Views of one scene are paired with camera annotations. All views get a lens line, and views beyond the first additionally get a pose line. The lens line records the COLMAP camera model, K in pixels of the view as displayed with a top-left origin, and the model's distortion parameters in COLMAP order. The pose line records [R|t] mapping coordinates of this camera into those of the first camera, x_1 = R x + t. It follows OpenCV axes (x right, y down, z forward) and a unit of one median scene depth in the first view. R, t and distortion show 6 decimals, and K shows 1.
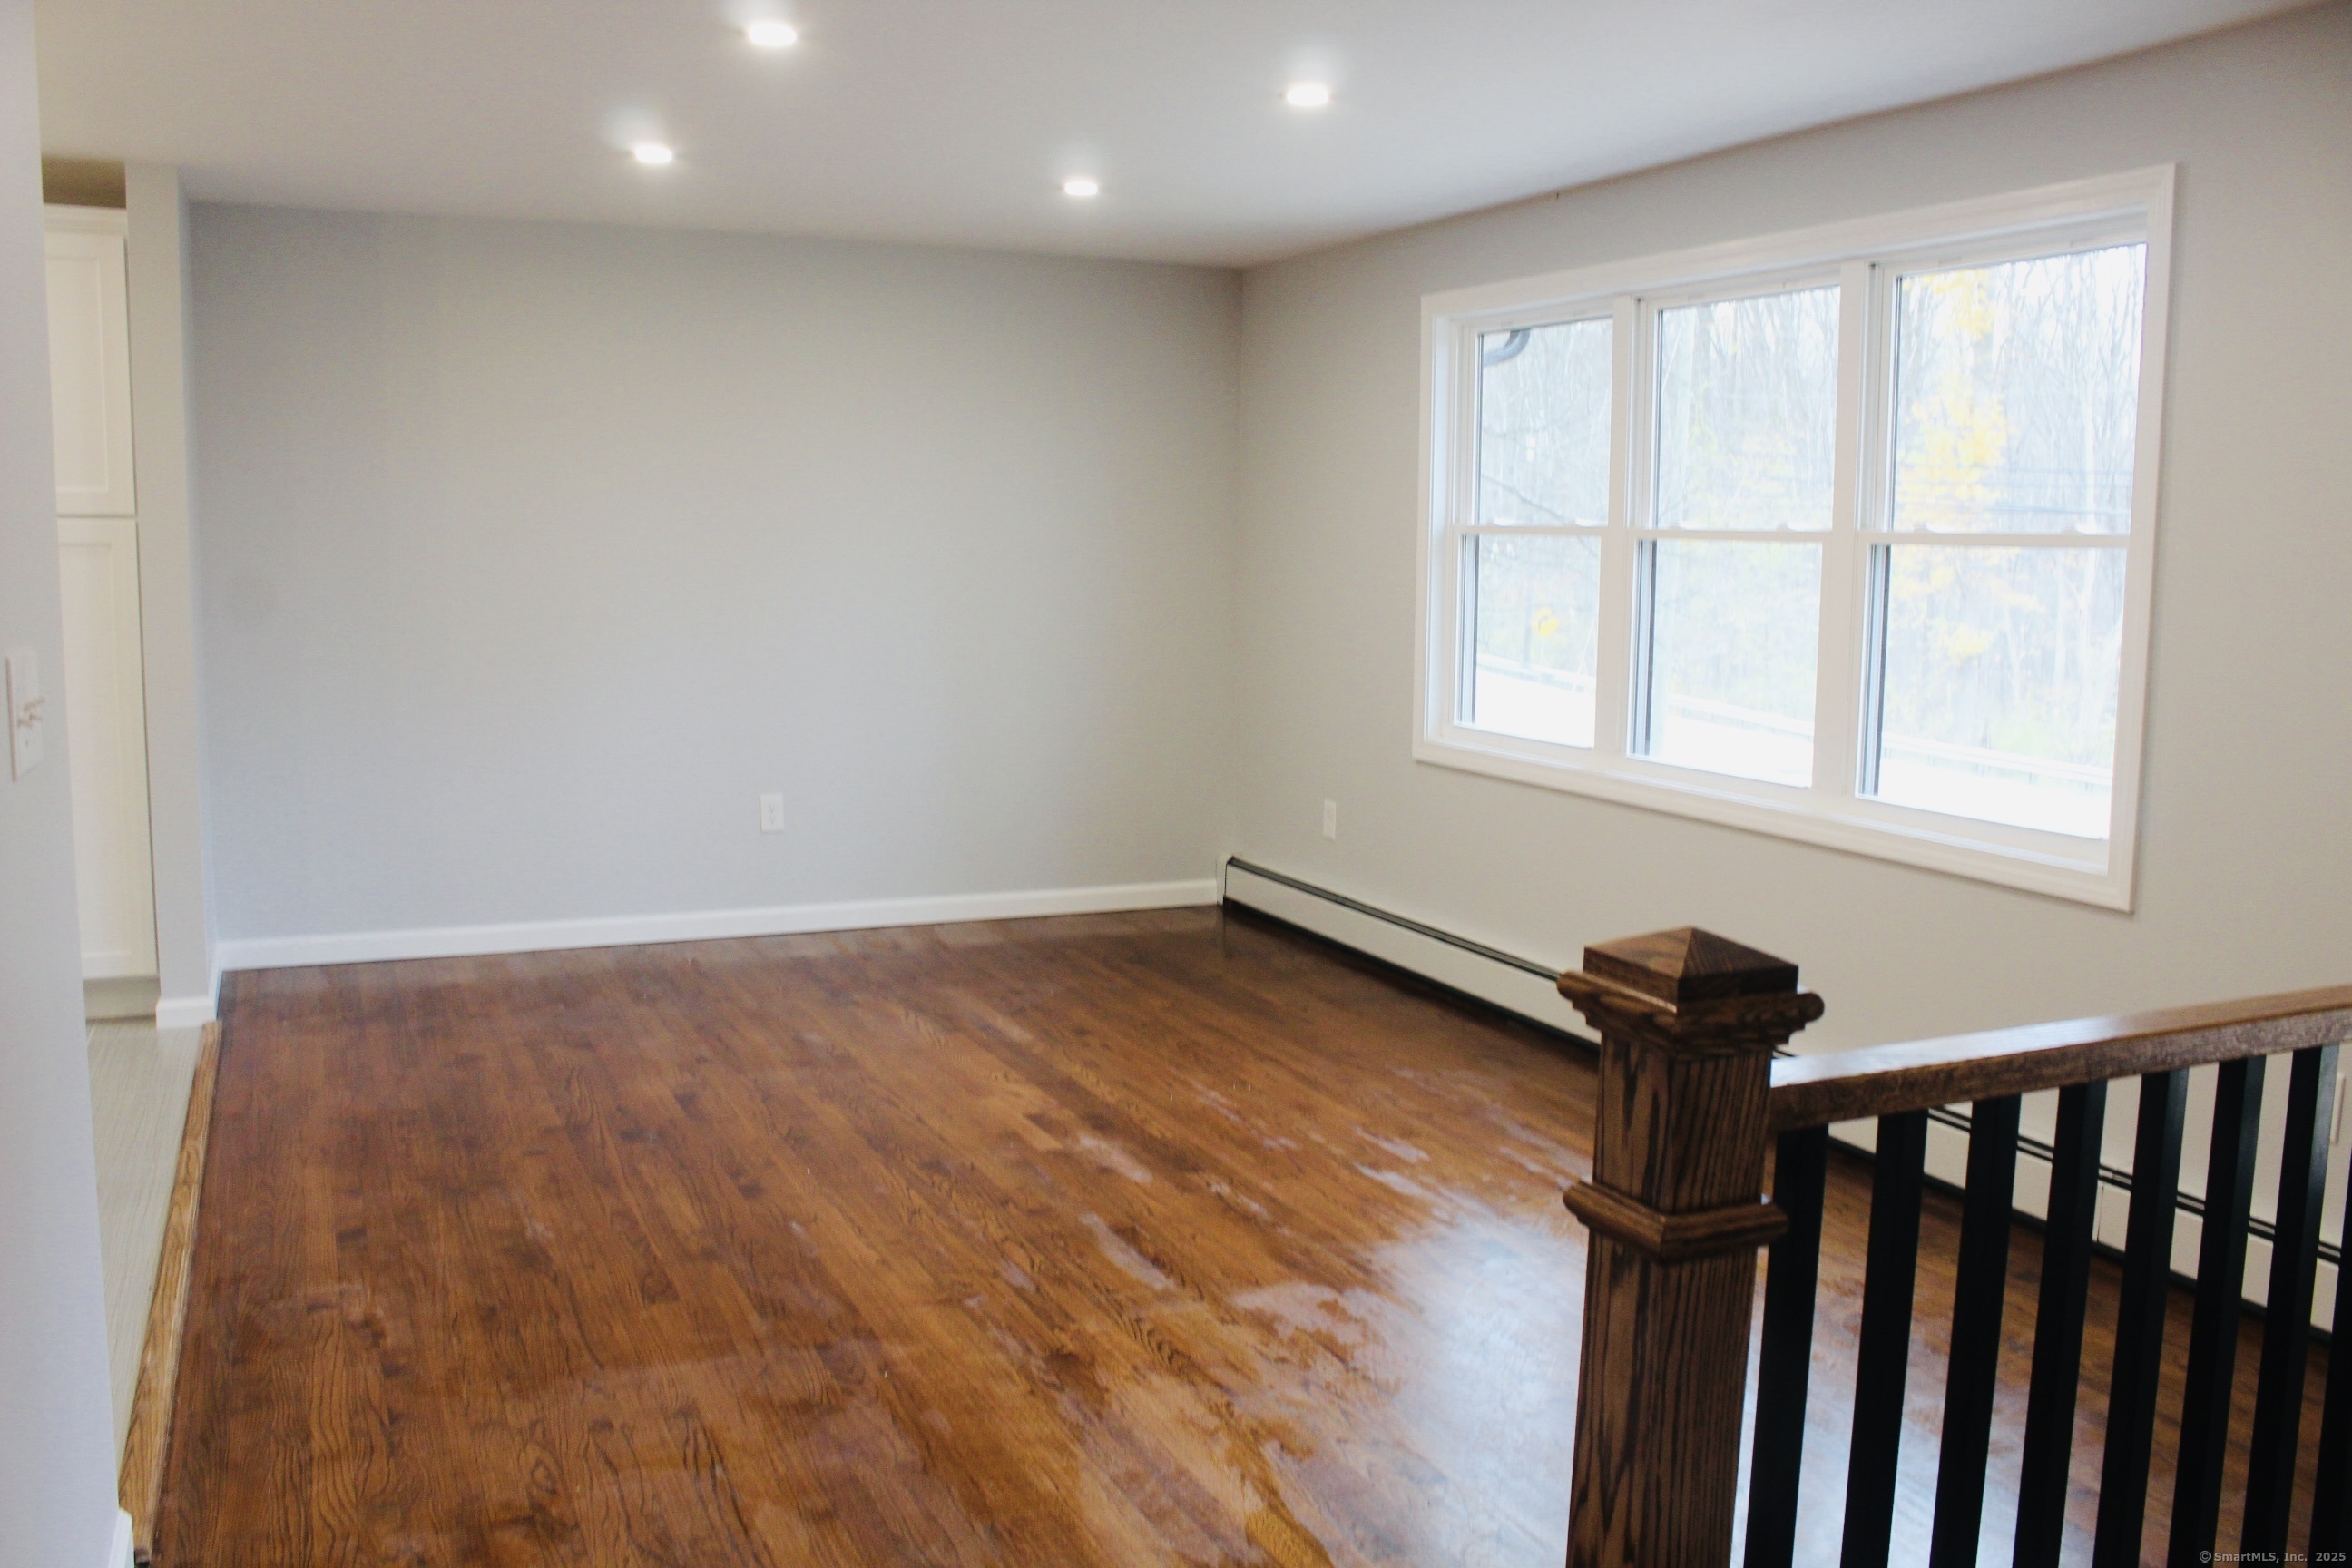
lens RADIAL K [[1982.0, 0, 1176.0], [0, 1982.0, 784.0], [0, 0, 1]] dist [-0.156332, 0.123639]
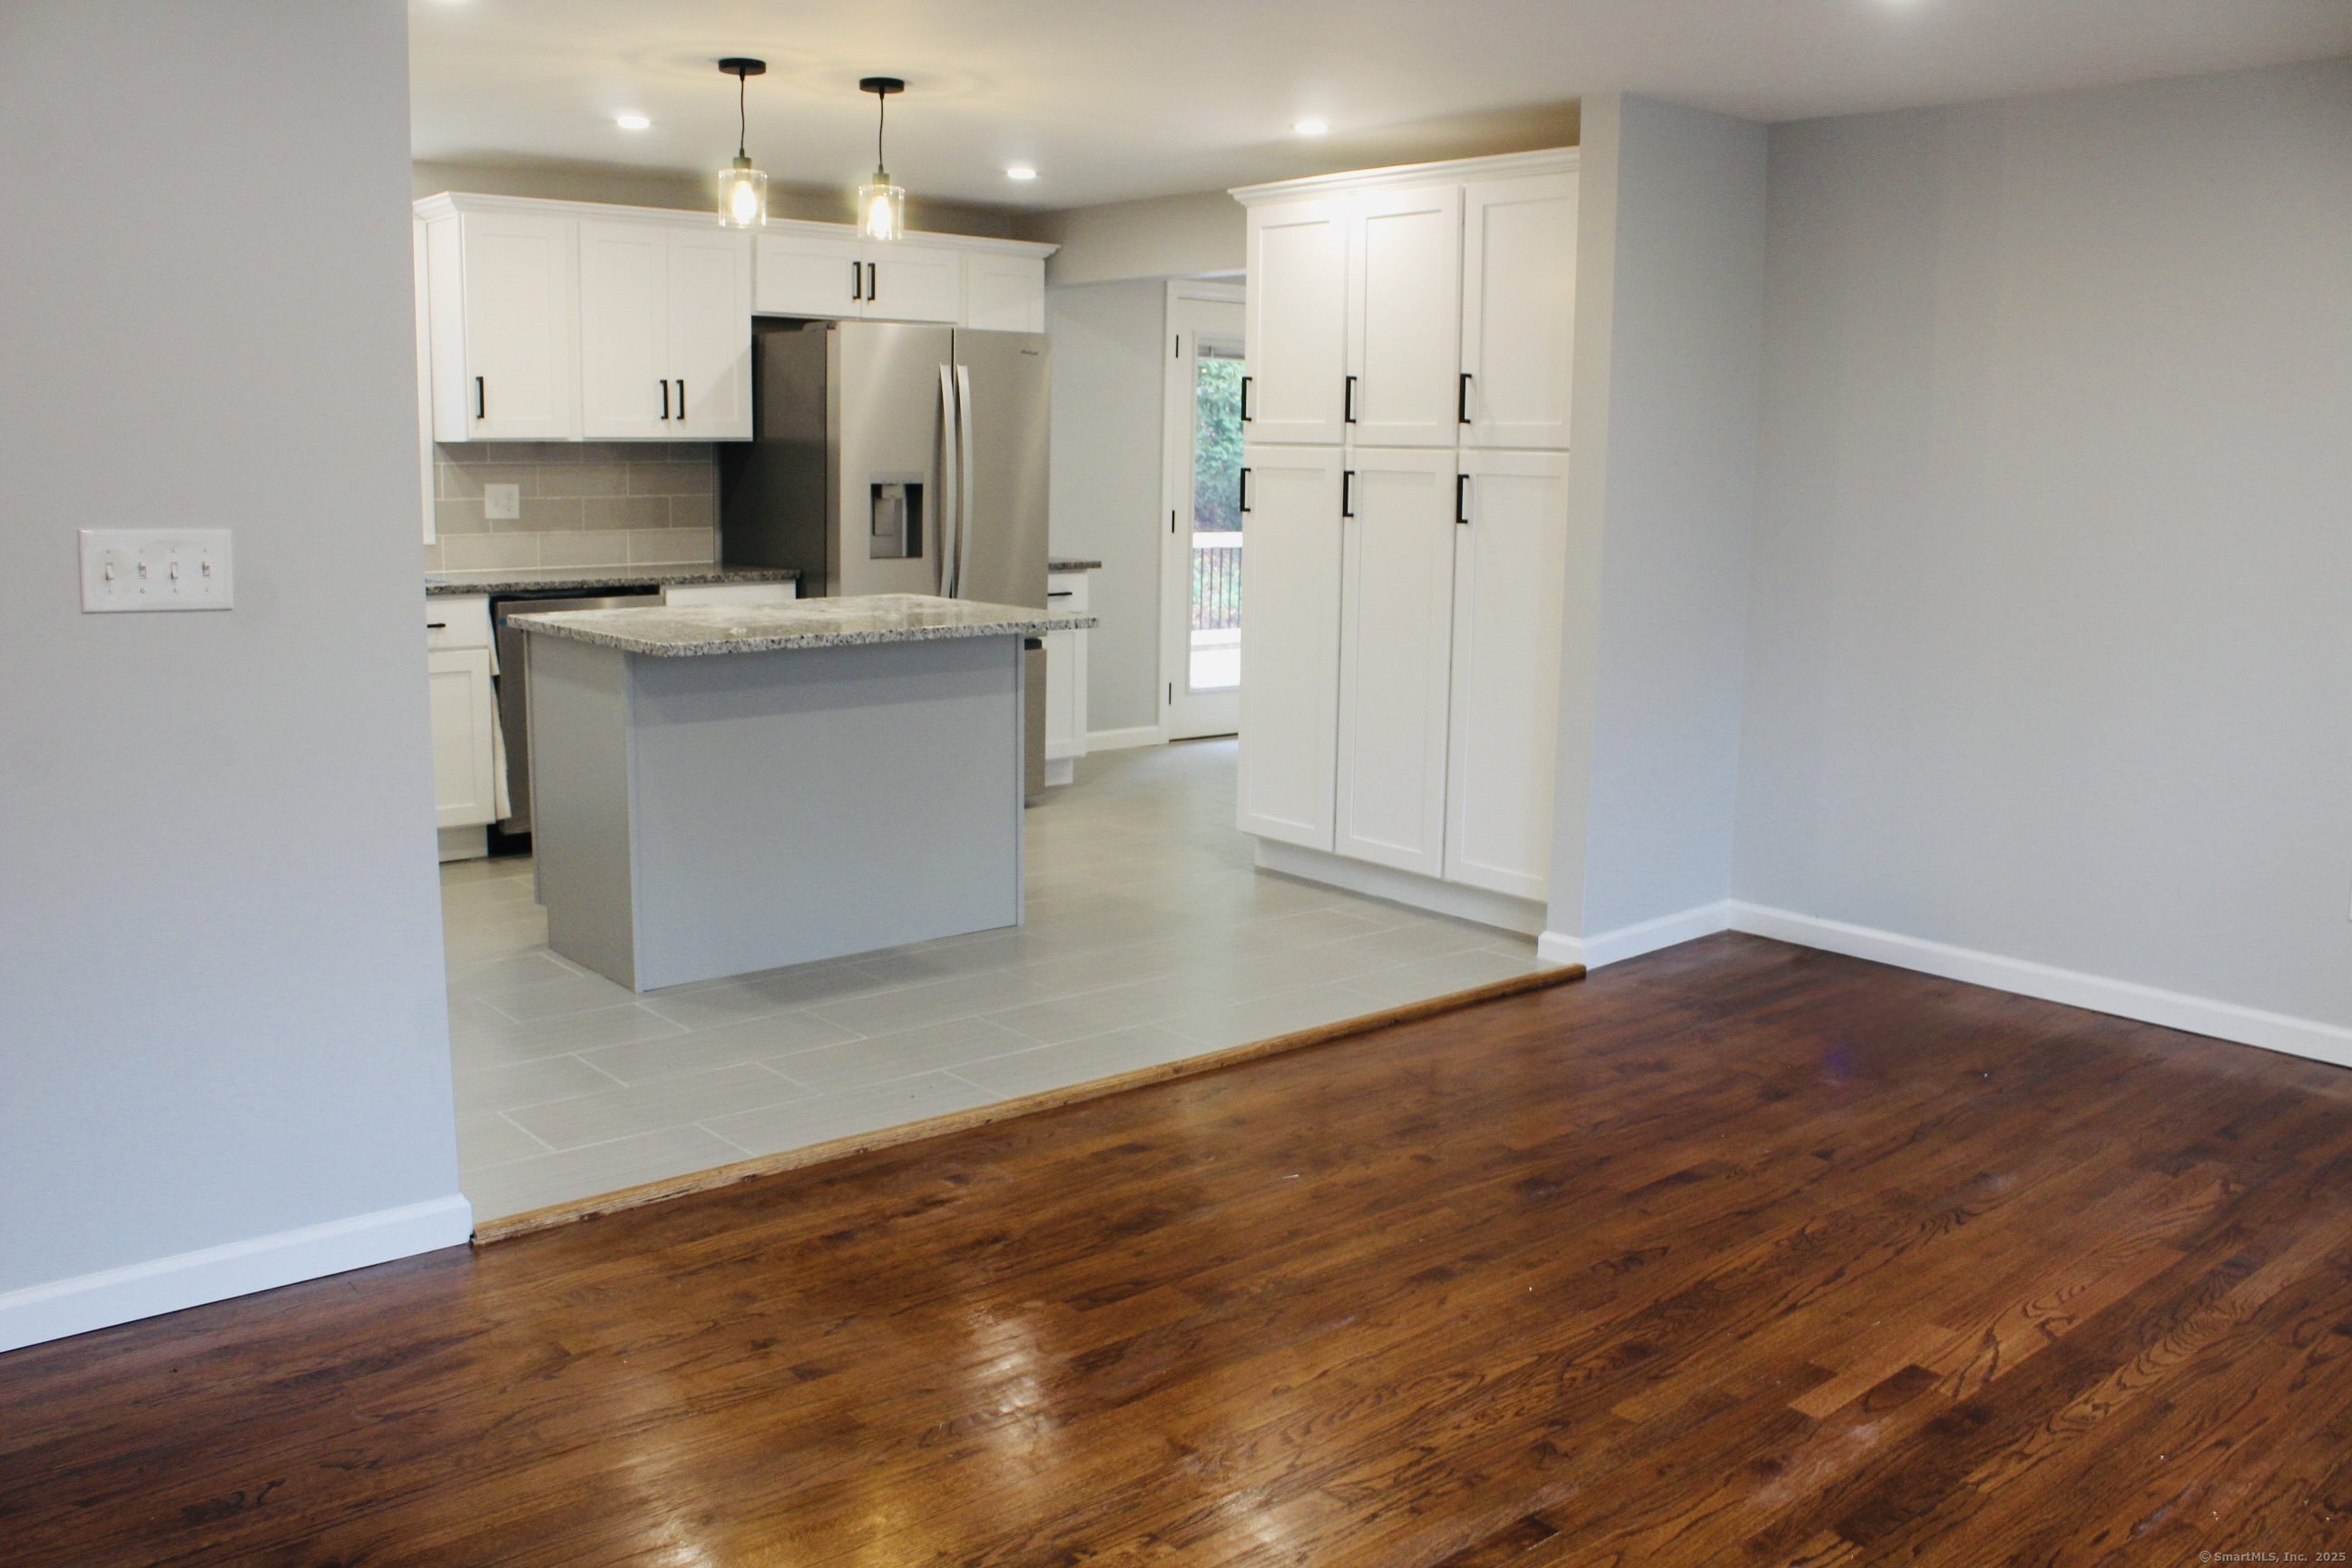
lens RADIAL K [[1982.0, 0, 1176.0], [0, 1982.0, 784.0], [0, 0, 1]] dist [-0.156332, 0.123639]
pose [[0.284962, 0.152643, -0.946307, 0.469744], [-0.136437, 0.983646, 0.117581, -0.071216], [0.948779, 0.095605, 0.301128, 0.602657]]
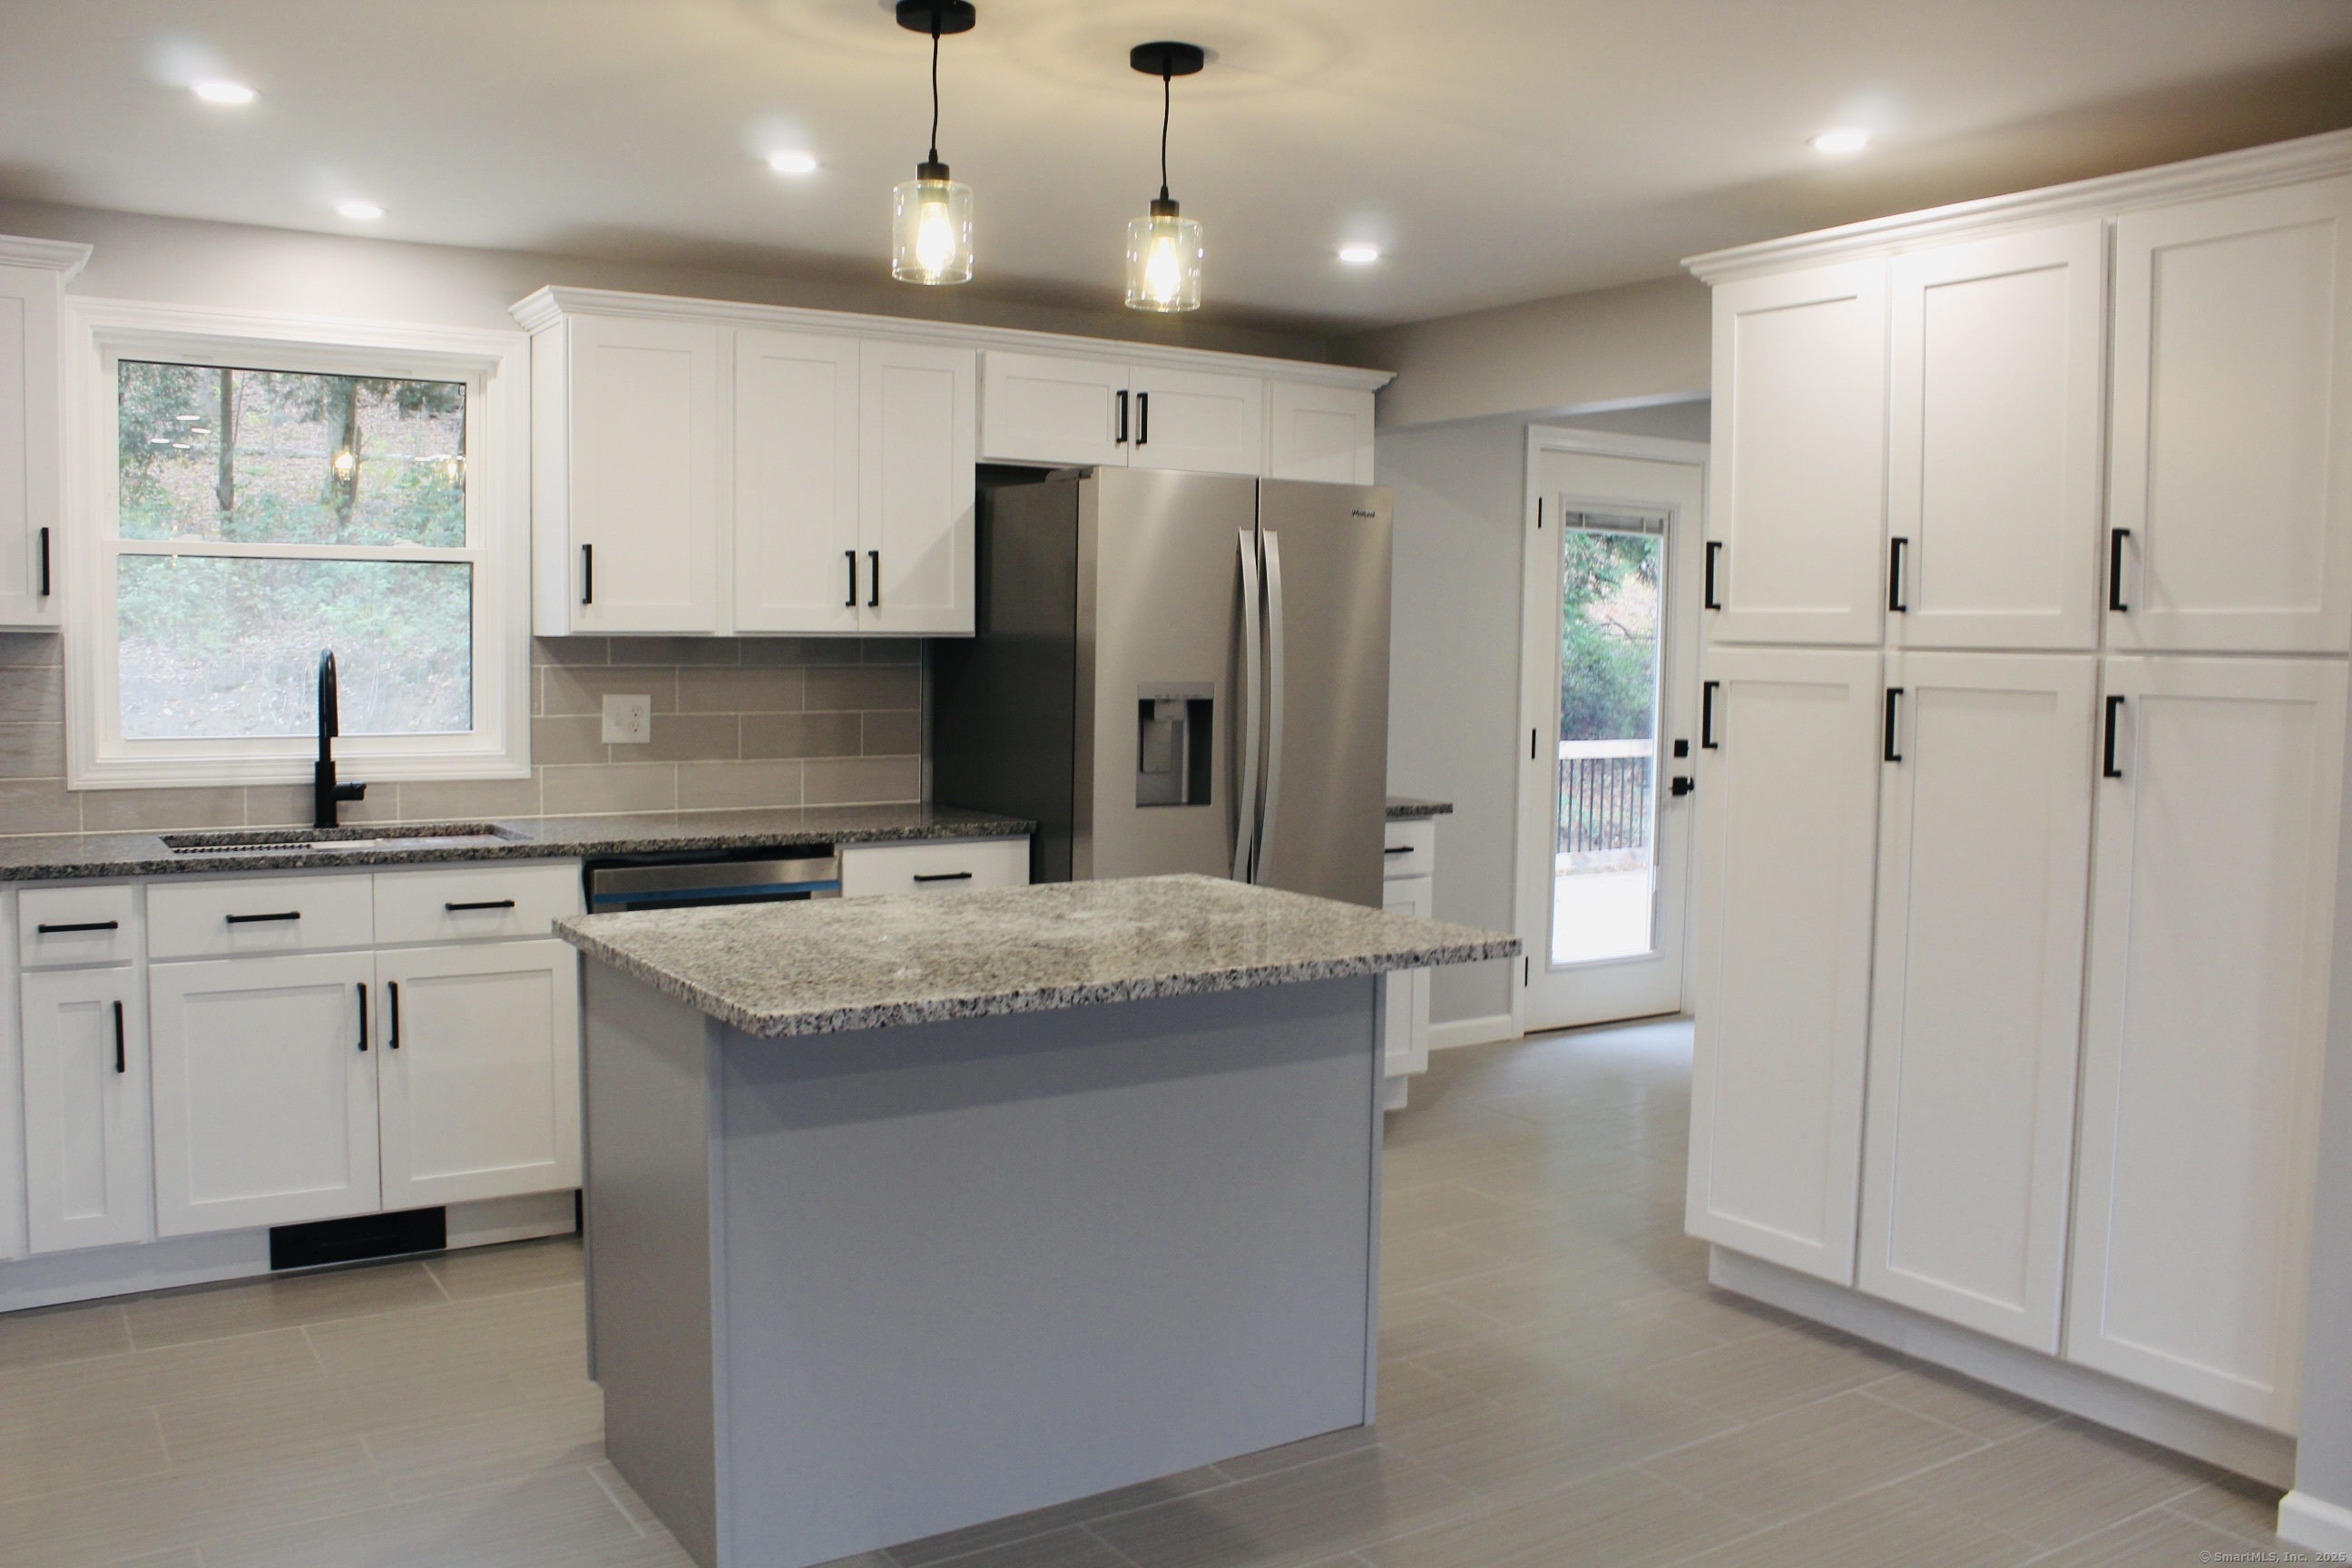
lens RADIAL K [[1931.0, 0, 1134.4], [0, 1931.0, 787.6], [0, 0, 1]] dist [-0.139488, 0.127296]
pose [[0.138360, 0.066699, -0.988133, -0.013858], [-0.138463, 0.989233, 0.047386, -0.089208], [0.980655, 0.130264, 0.146105, 0.663383]]
